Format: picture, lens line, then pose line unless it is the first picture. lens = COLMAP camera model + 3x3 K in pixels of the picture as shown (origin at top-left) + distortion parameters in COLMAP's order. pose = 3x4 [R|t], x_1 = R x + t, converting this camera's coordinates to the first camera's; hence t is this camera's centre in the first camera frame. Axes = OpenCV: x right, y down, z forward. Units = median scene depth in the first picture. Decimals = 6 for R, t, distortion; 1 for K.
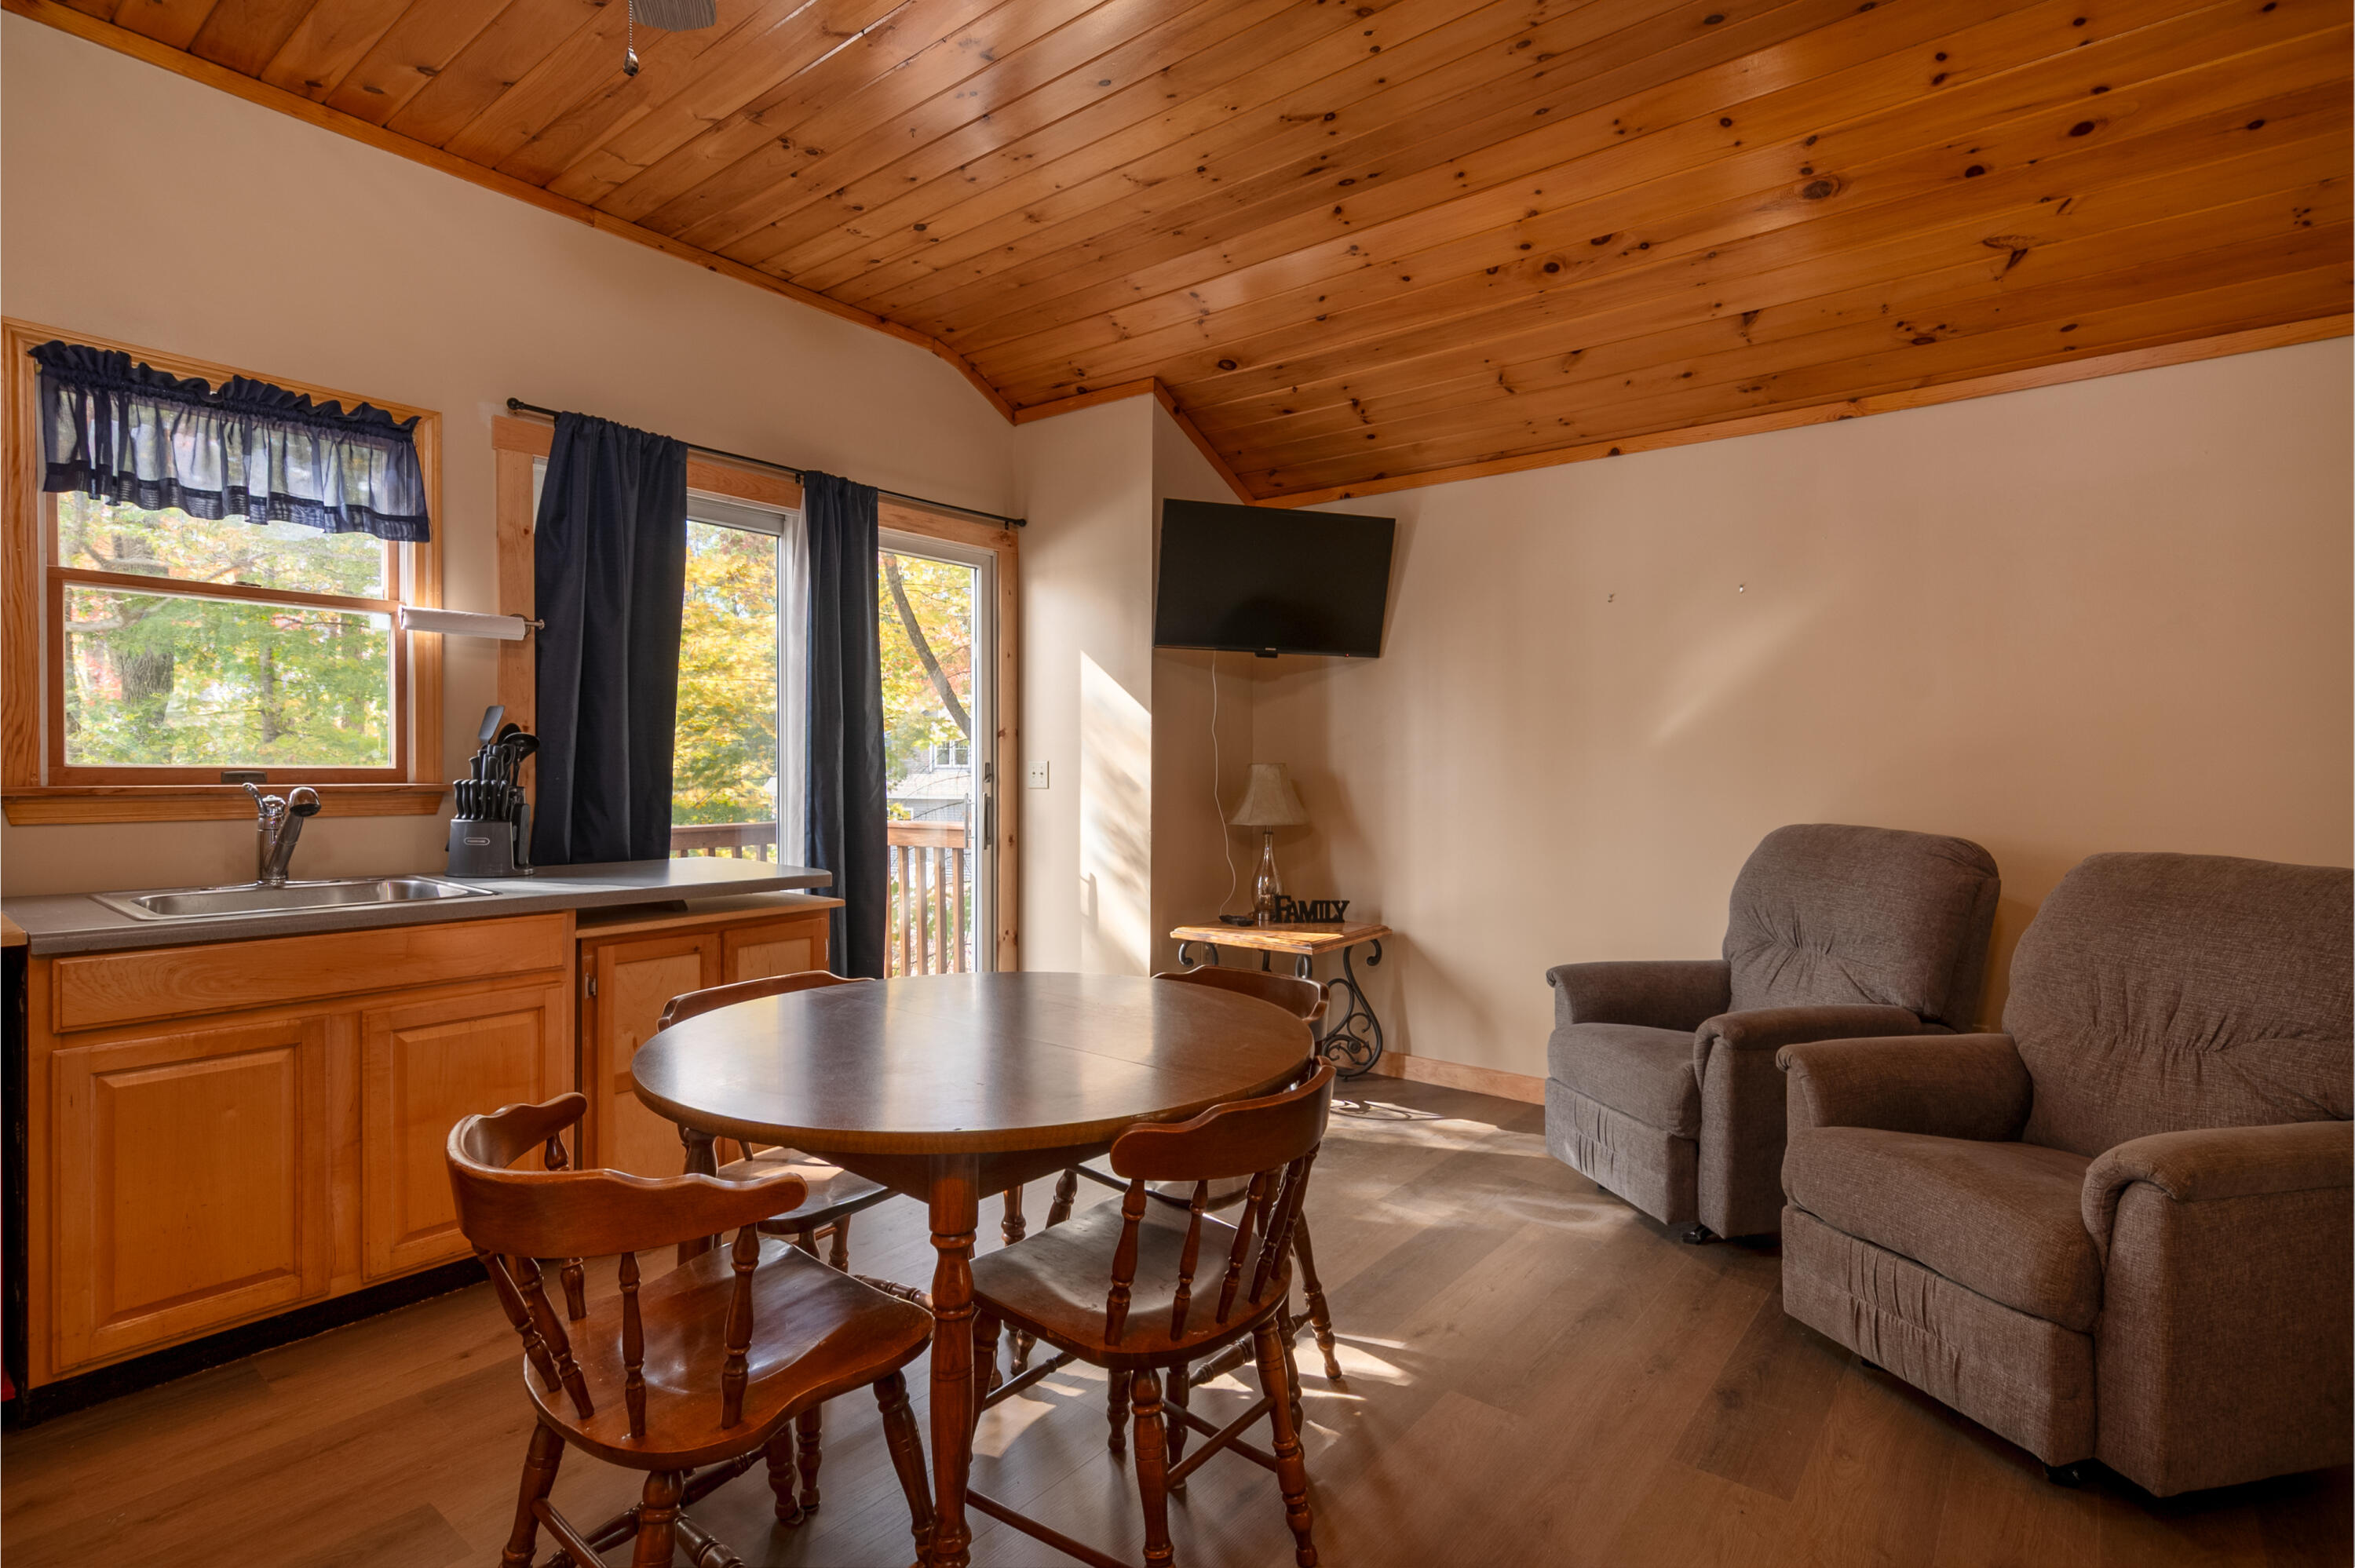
lens RADIAL K [[1150.9, 0, 1178.6], [0, 1150.9, 778.9], [0, 0, 1]] dist [-0.002506, 0.002739]
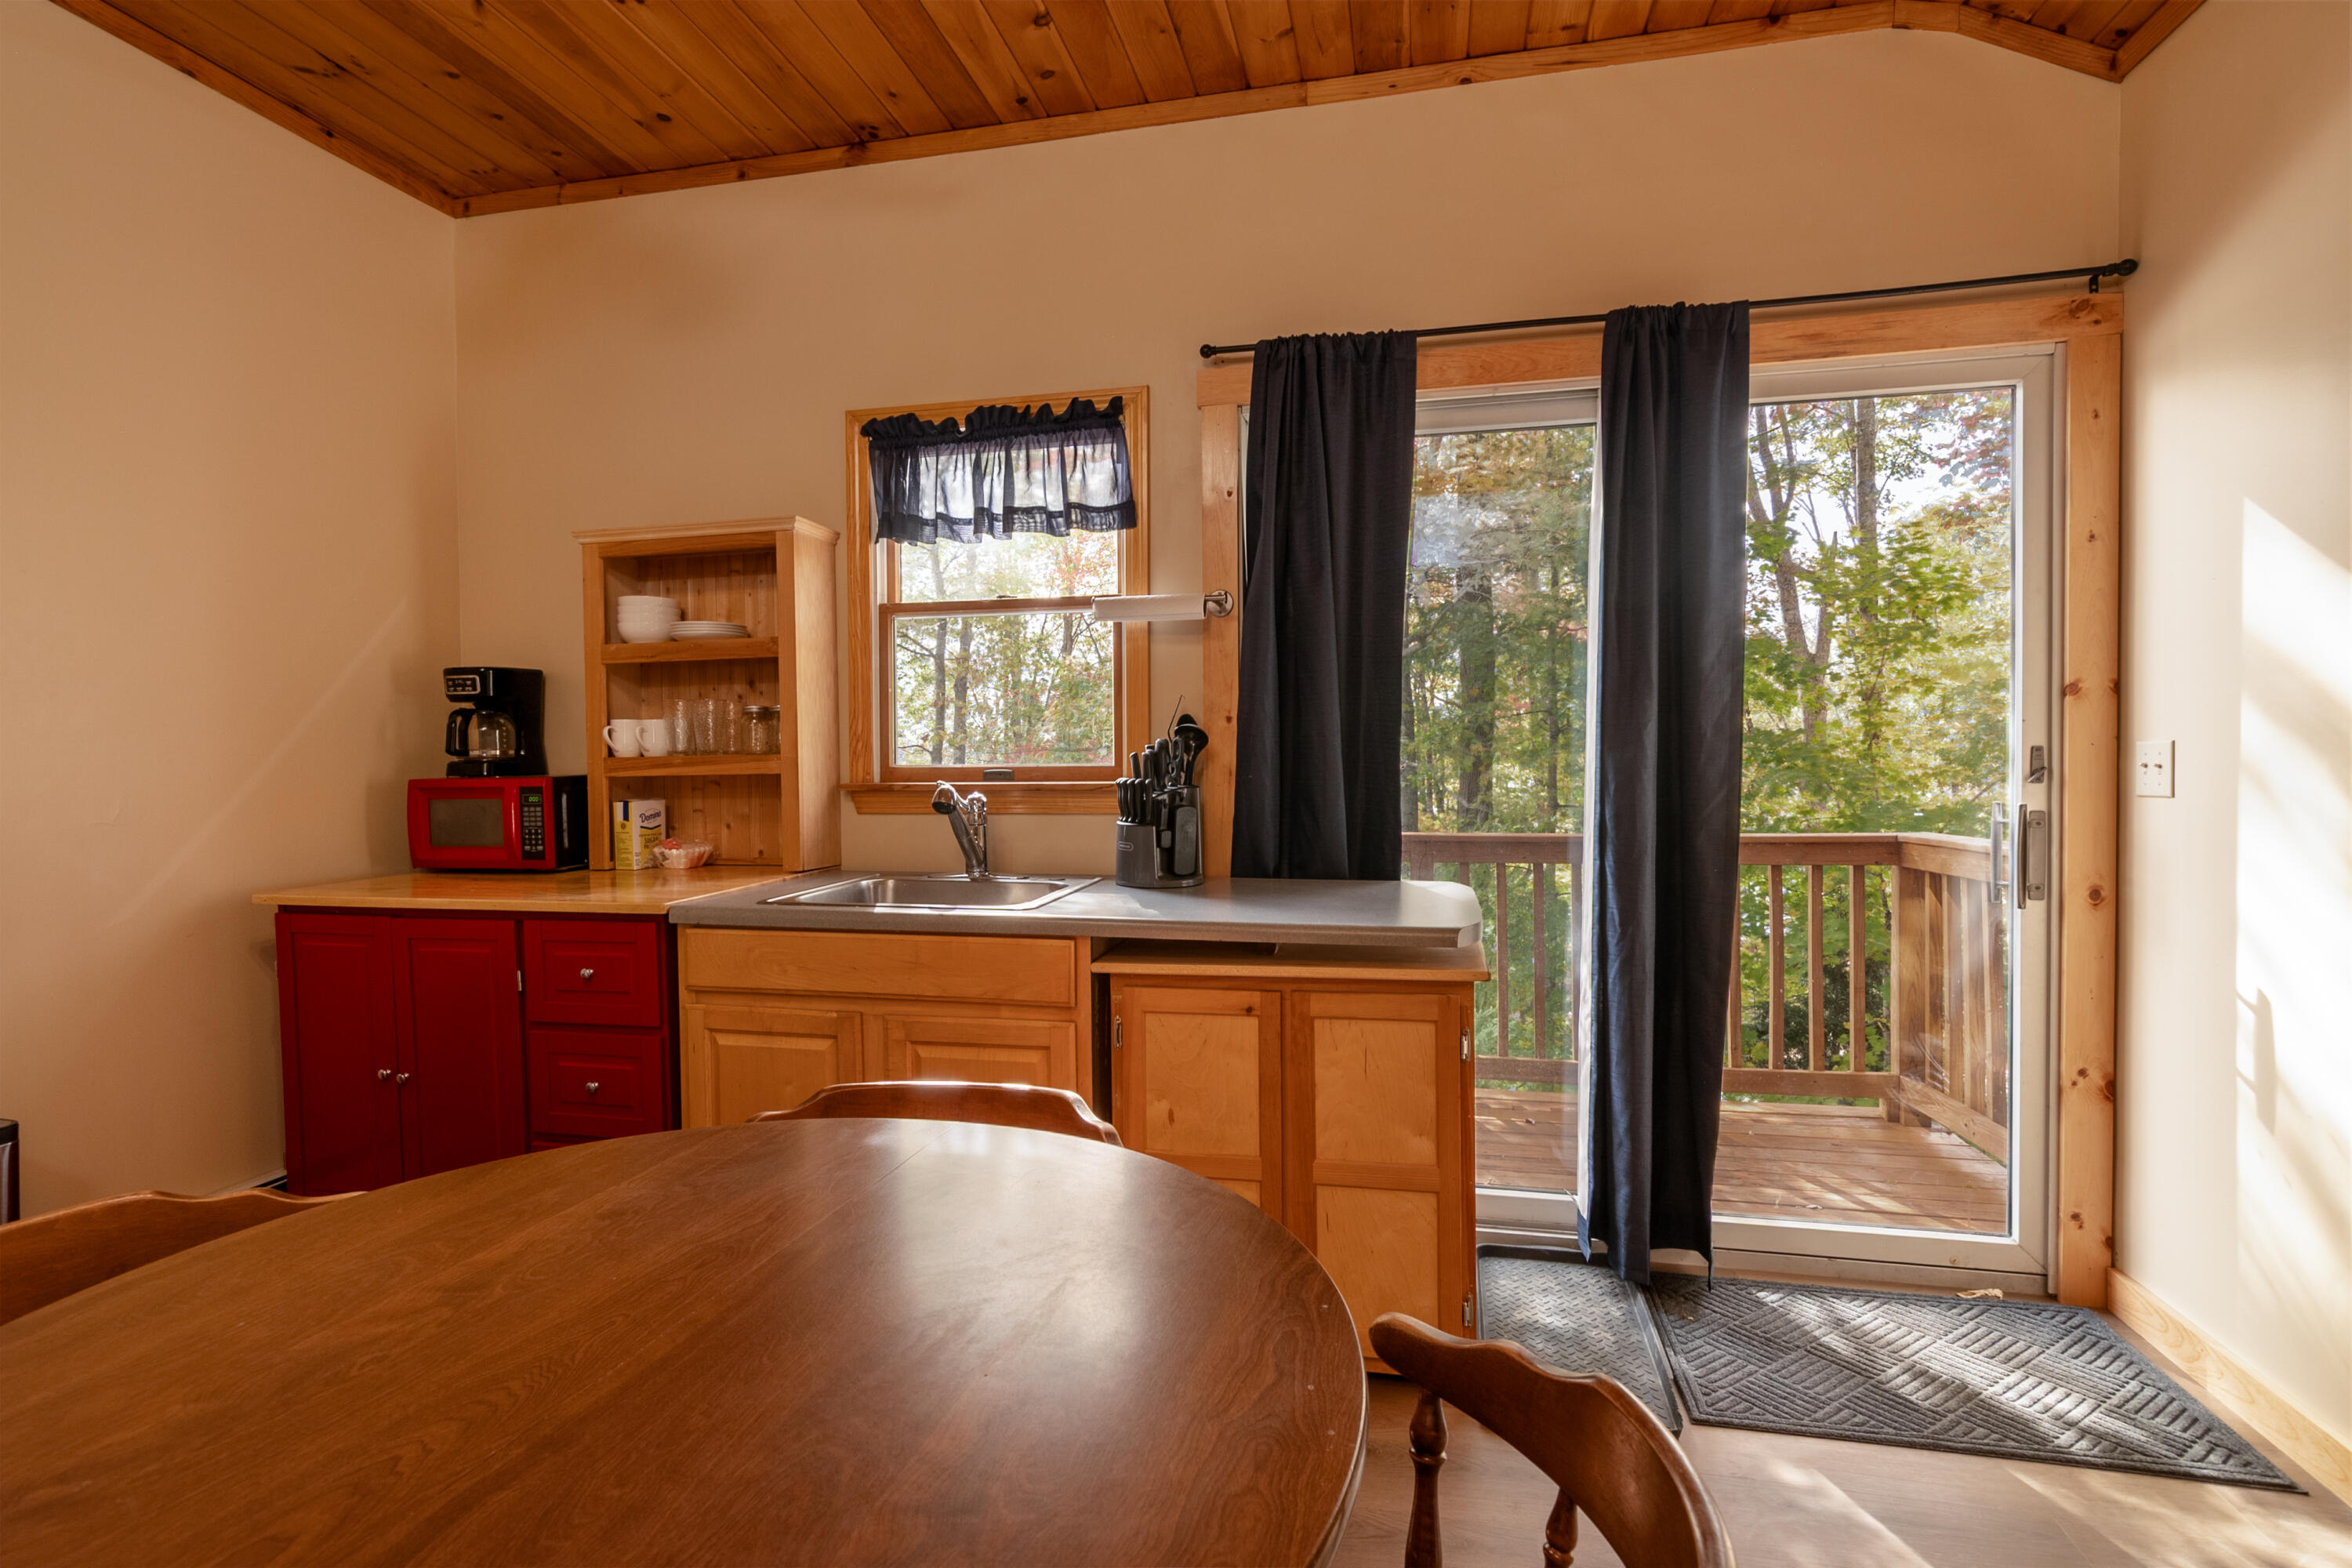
lens RADIAL K [[1149.6, 0, 1173.7], [0, 1149.6, 785.5], [0, 0, 1]] dist [-0.002506, 0.002739]
pose [[0.425362, 0.011824, -0.904946, 0.224618], [-0.000184, 0.999916, 0.012978, -0.005718], [0.905023, -0.005354, 0.425329, 0.640808]]
